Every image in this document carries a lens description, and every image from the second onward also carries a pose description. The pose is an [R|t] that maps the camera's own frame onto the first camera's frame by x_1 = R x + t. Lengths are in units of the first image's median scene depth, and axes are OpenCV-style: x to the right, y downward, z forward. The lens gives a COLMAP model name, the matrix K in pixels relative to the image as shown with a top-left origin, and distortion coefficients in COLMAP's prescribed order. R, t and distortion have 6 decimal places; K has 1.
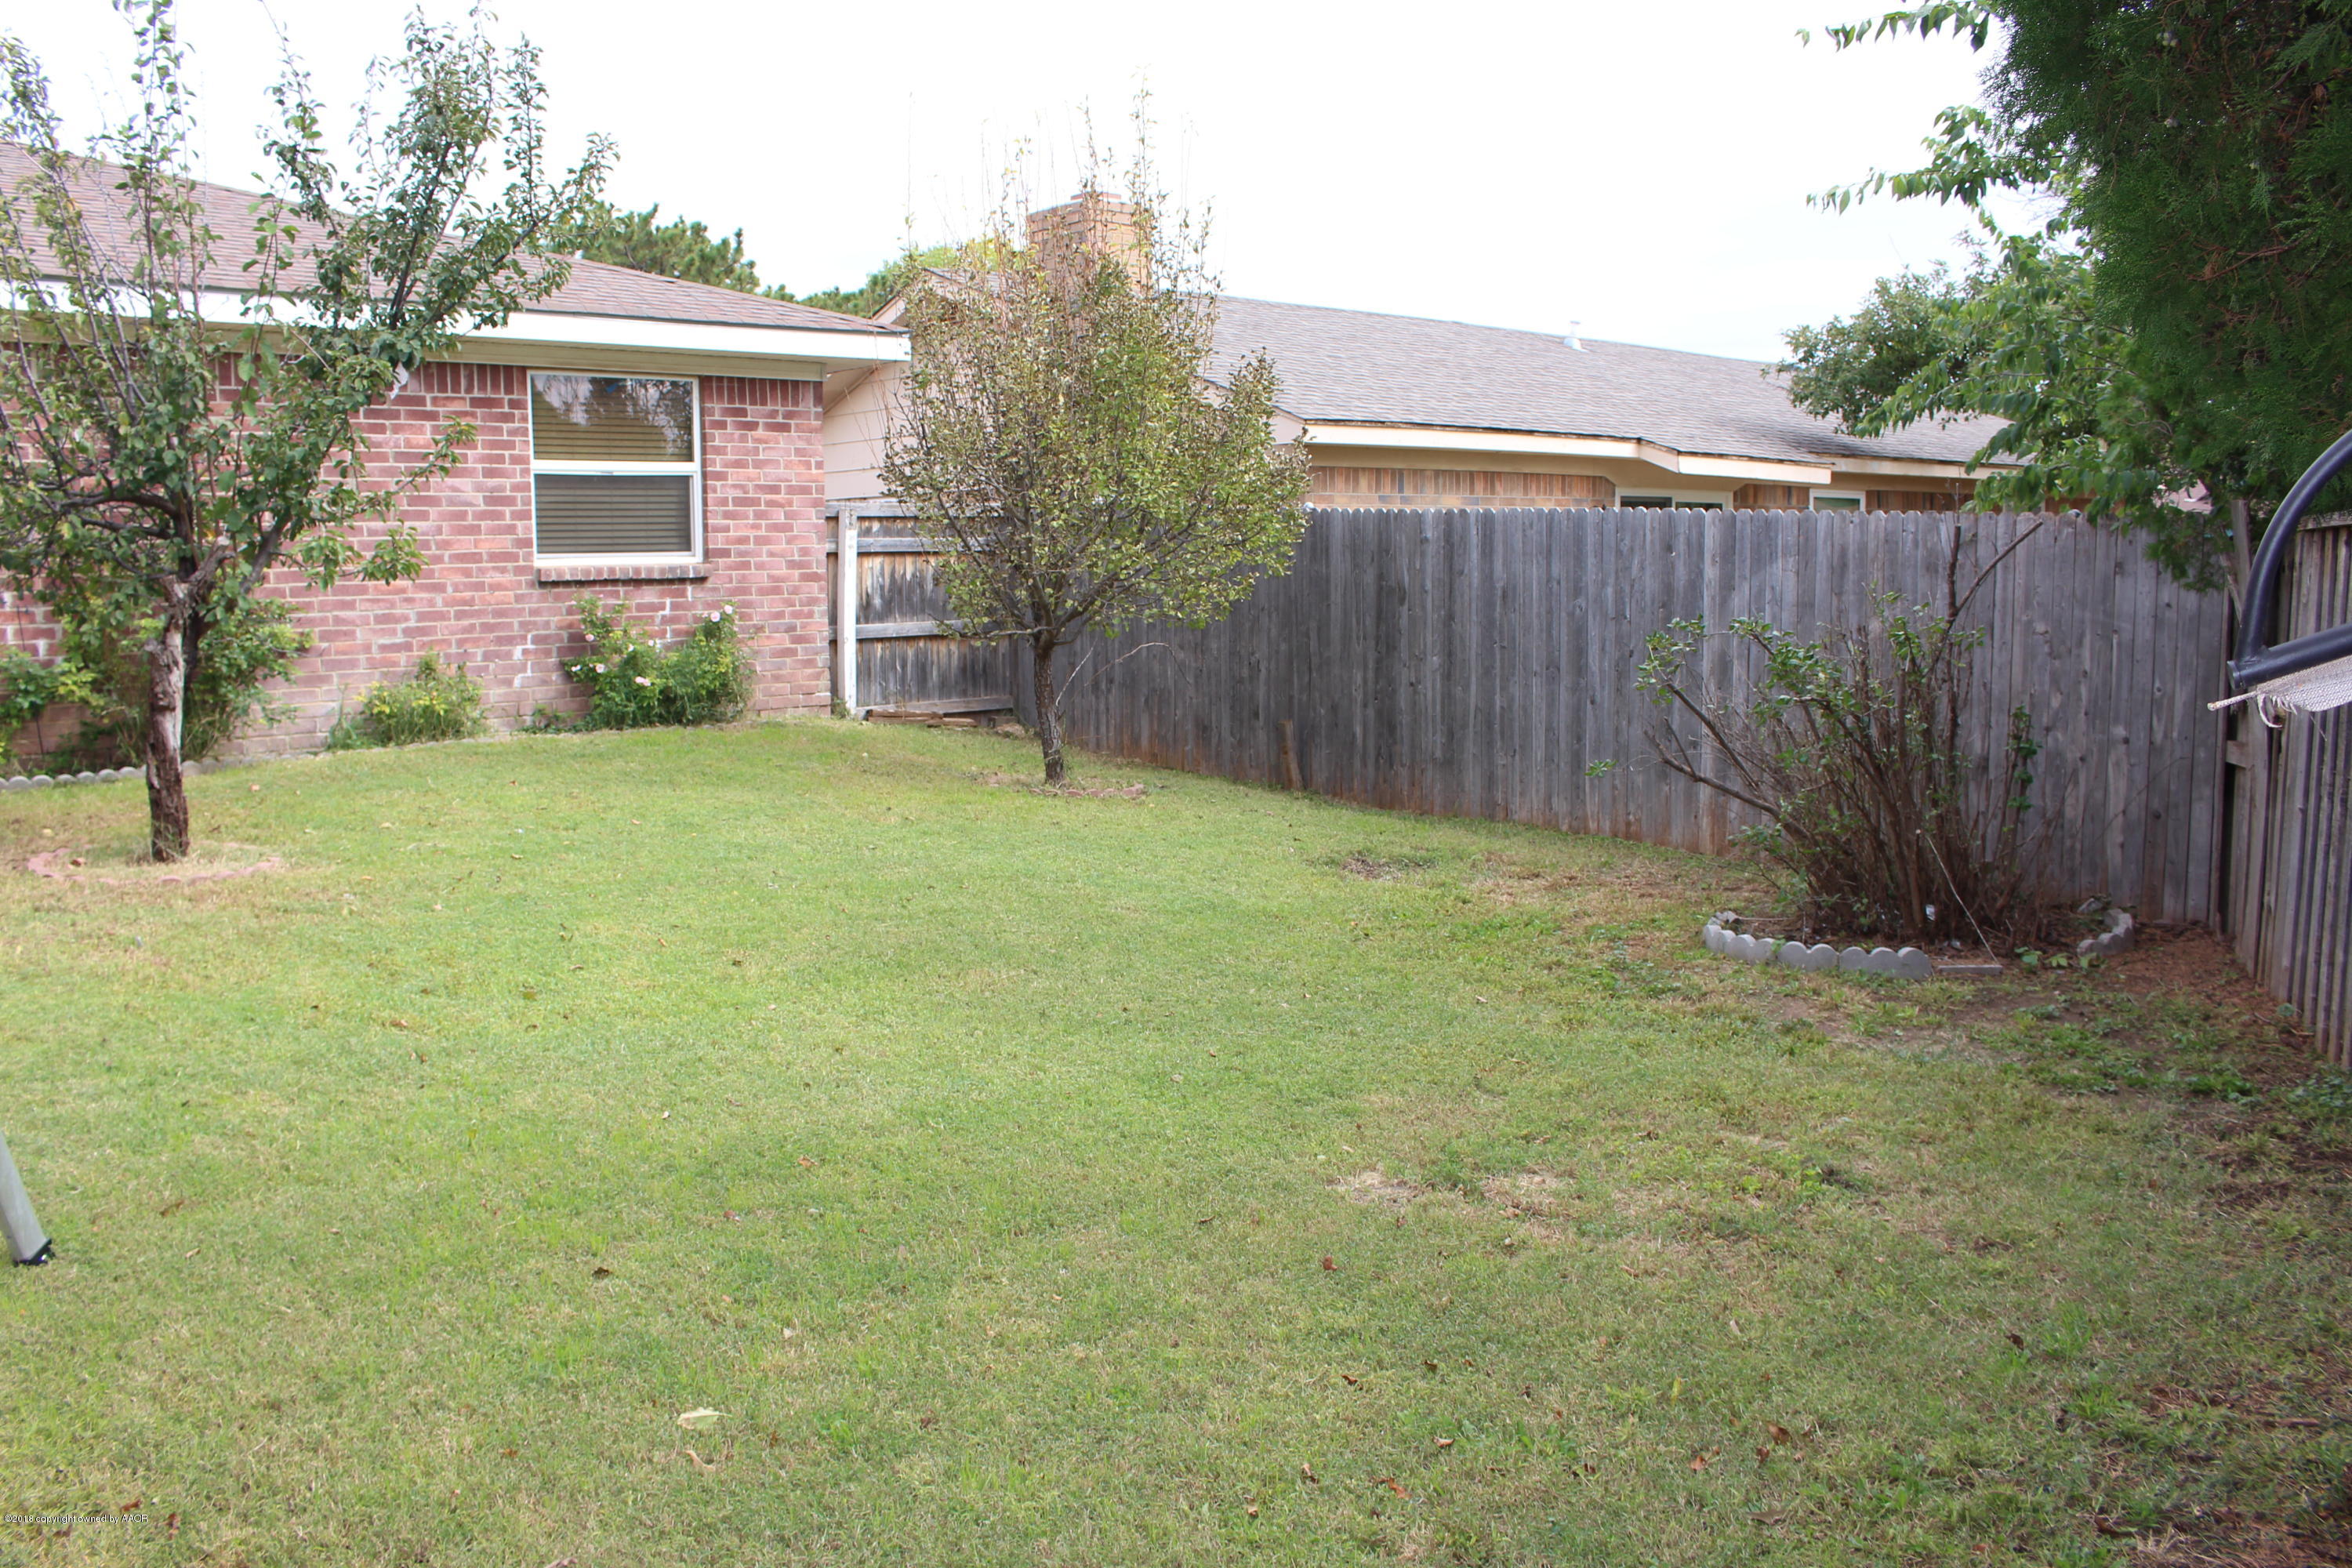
lens RADIAL K [[1964.1, 0, 1136.3], [0, 1964.1, 783.6], [0, 0, 1]] dist [-0.145755, 0.124964]
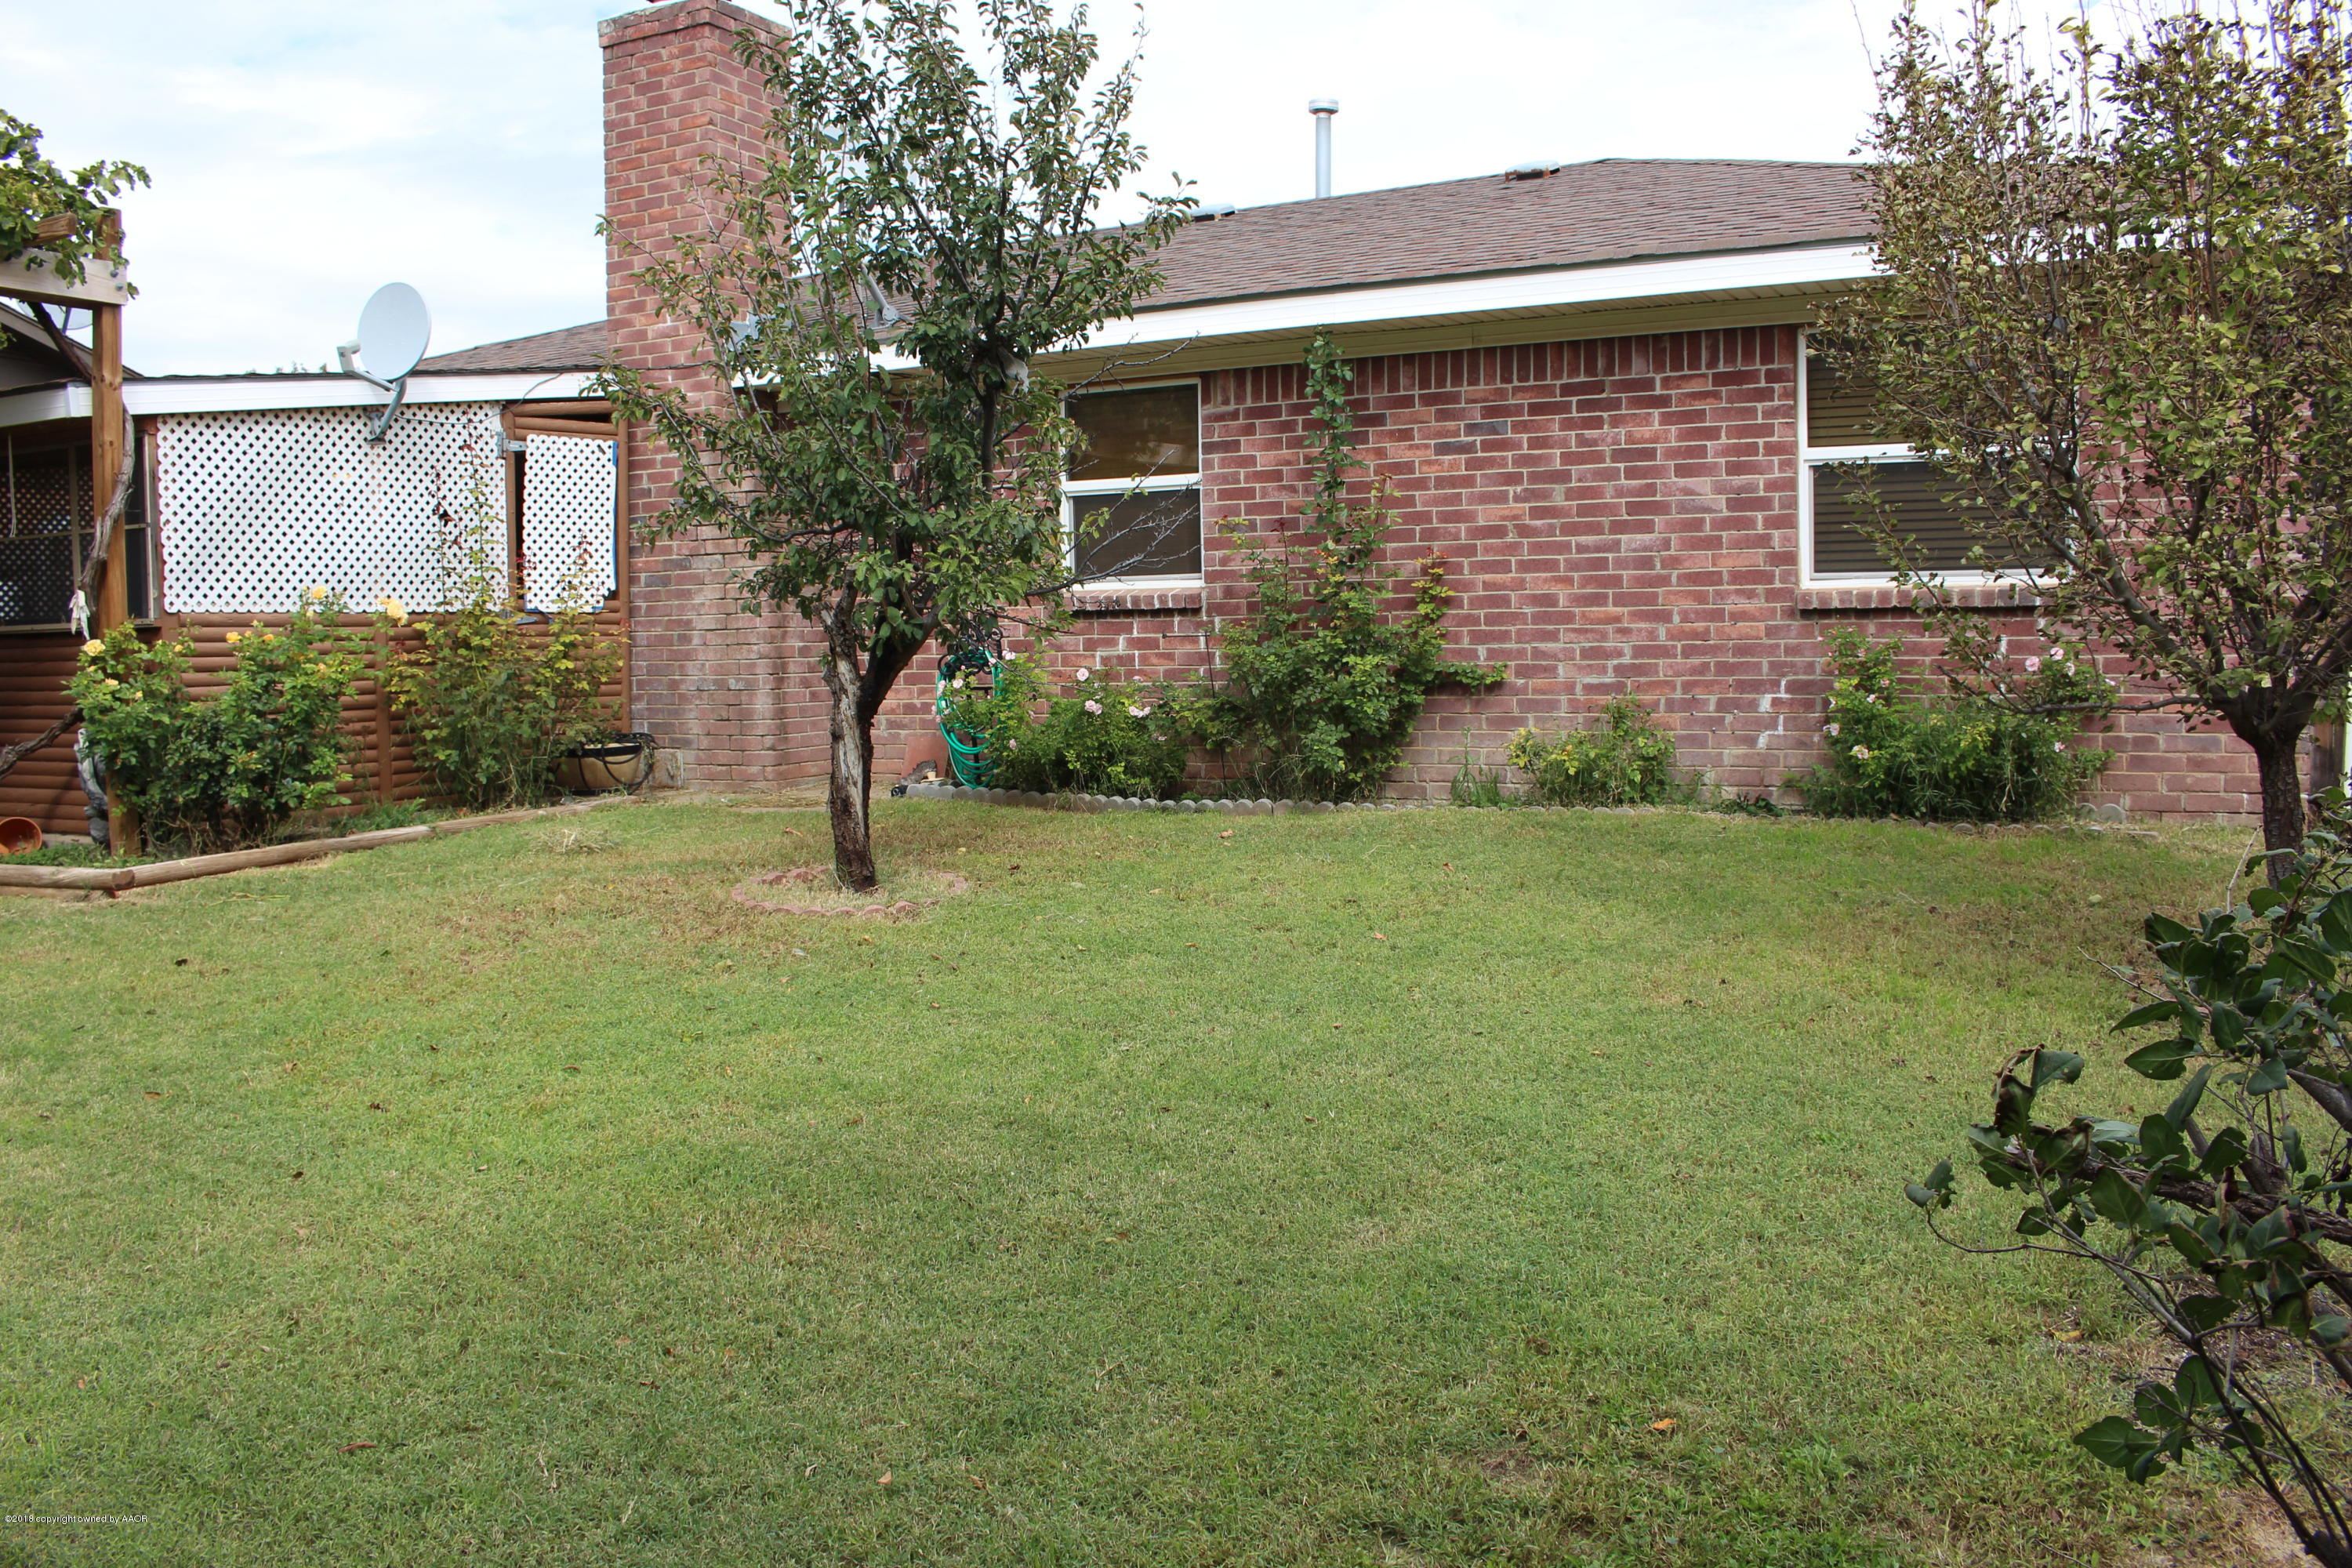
lens RADIAL K [[1964.1, 0, 1136.3], [0, 1964.1, 783.6], [0, 0, 1]] dist [-0.145755, 0.124964]
pose [[0.319084, 0.080535, -0.944298, 0.329545], [-0.093237, 0.994217, 0.053287, -0.054702], [0.943129, 0.071040, 0.324748, 0.533188]]
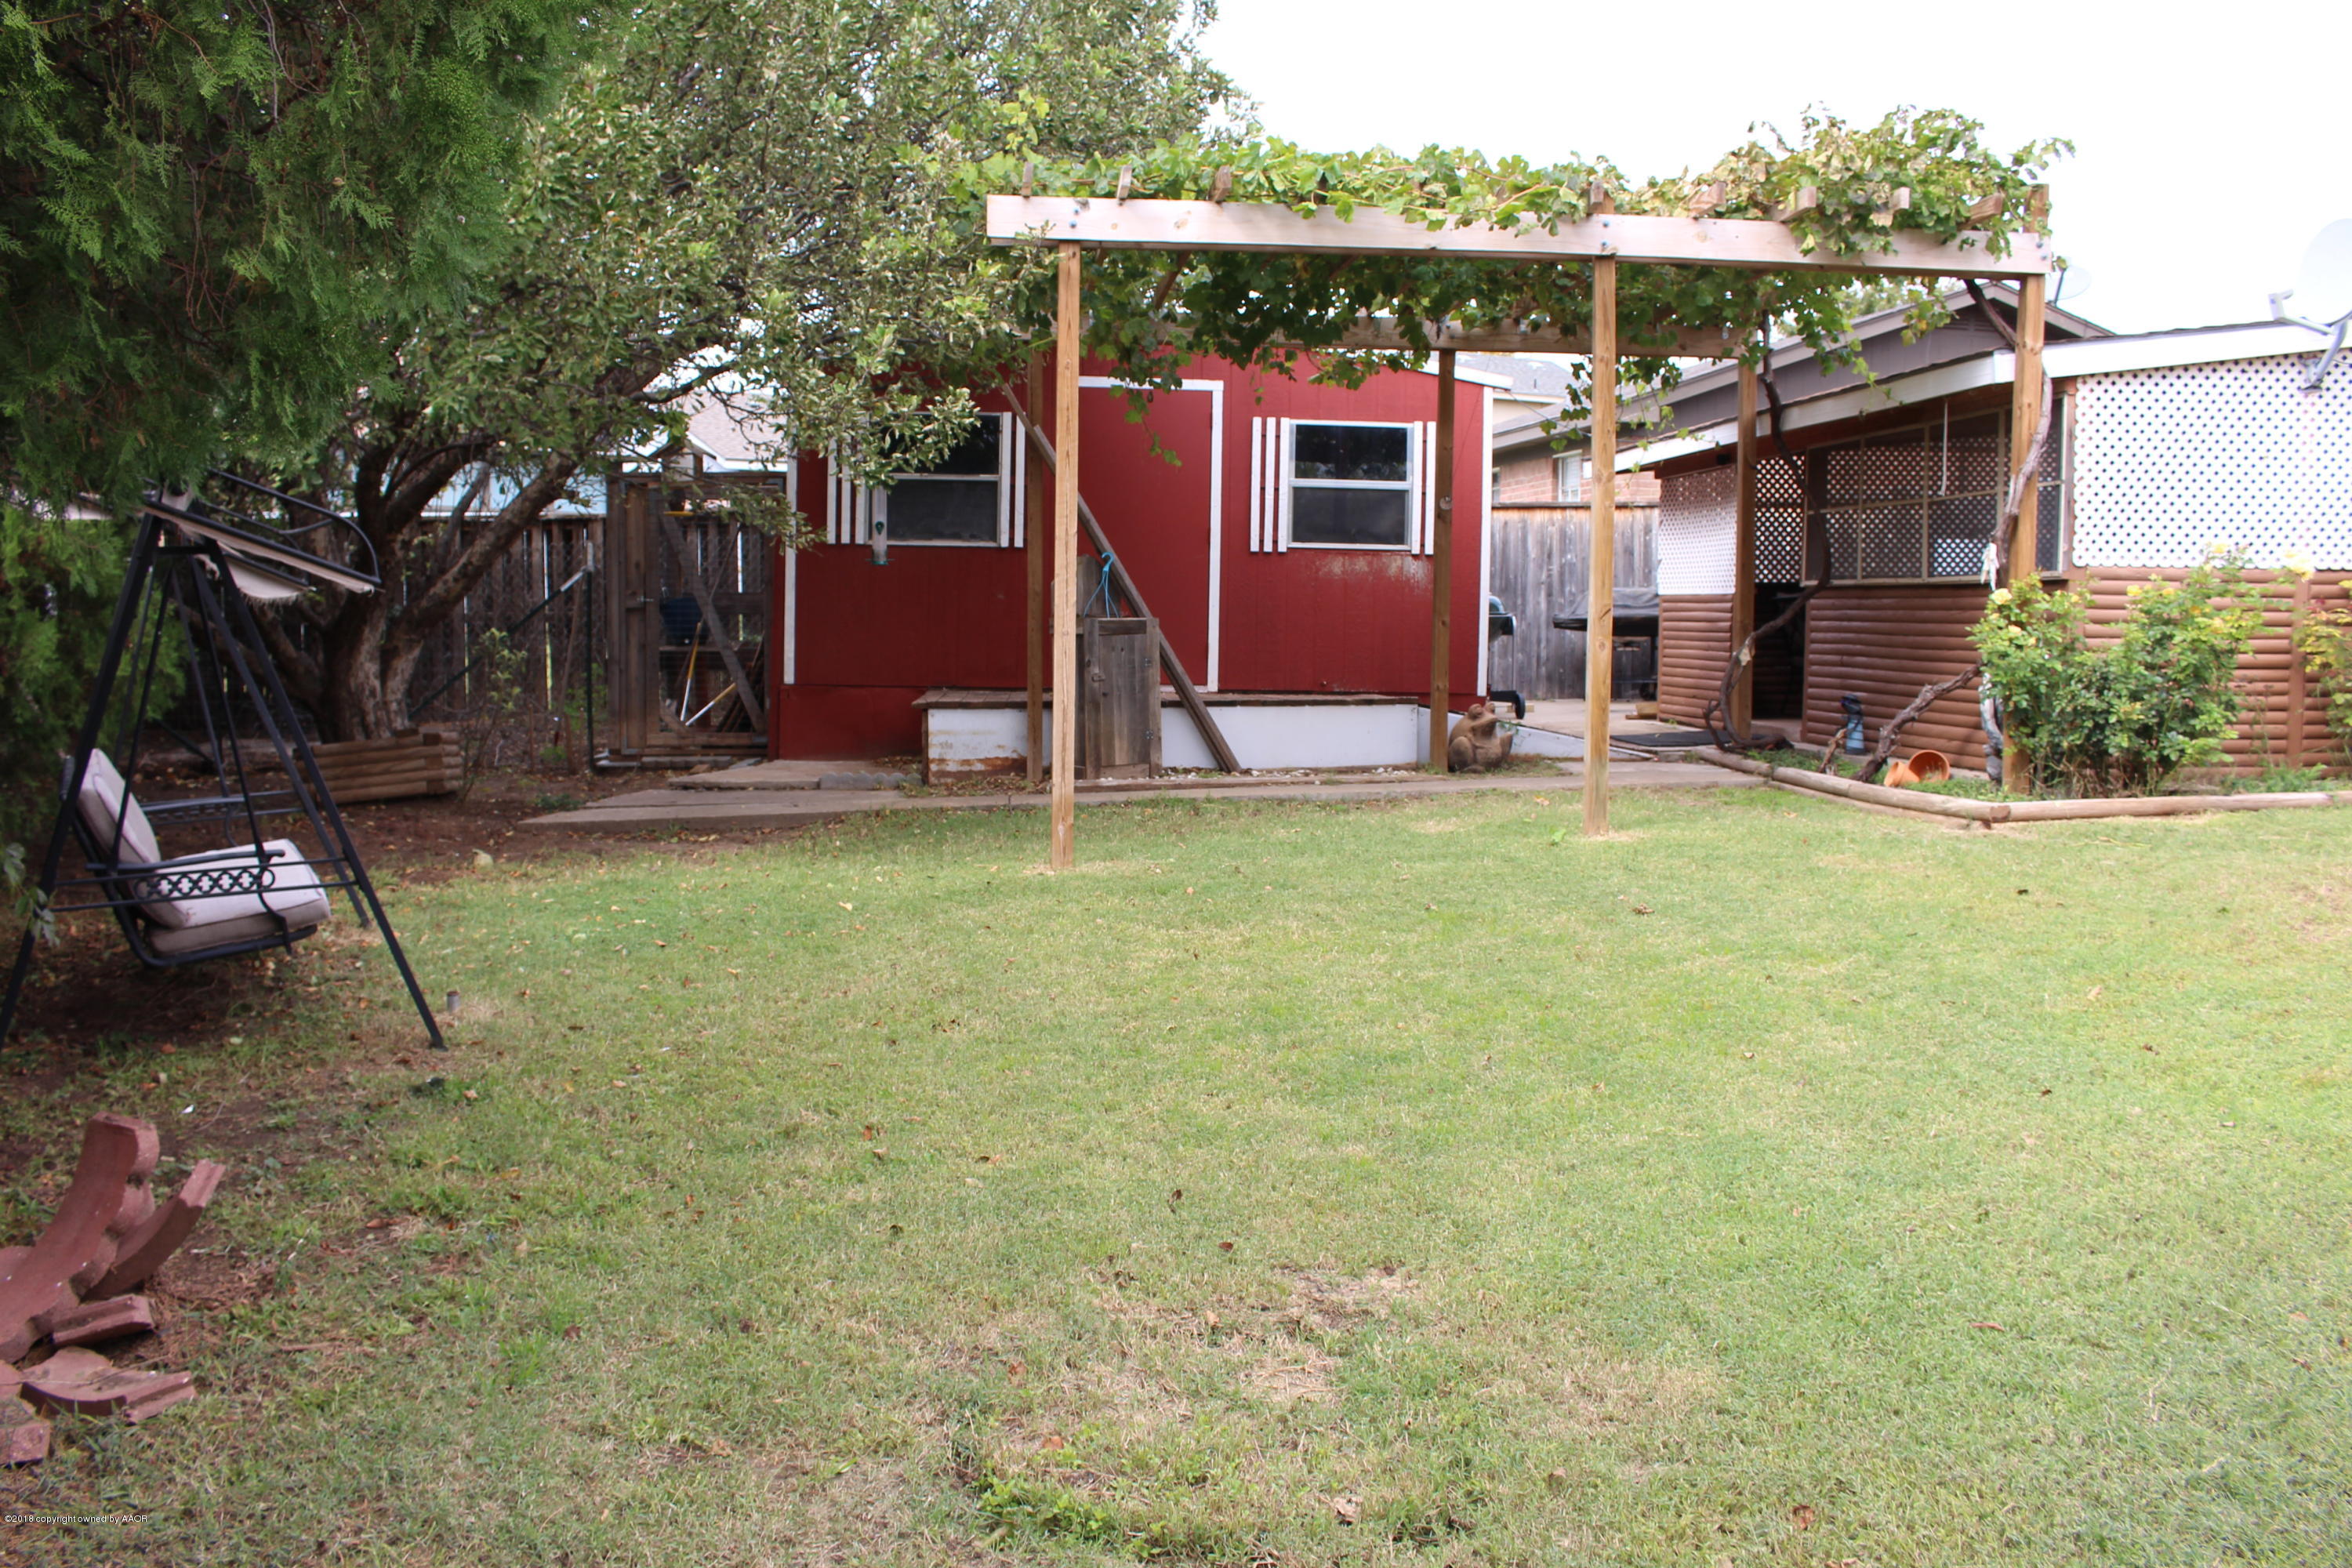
lens RADIAL K [[1964.1, 0, 1136.3], [0, 1964.1, 783.6], [0, 0, 1]] dist [-0.145755, 0.124964]
pose [[-0.613760, 0.080073, -0.785422, 0.361215], [-0.081668, 0.983067, 0.164042, -0.055178], [0.785258, 0.164826, -0.596827, 0.613265]]
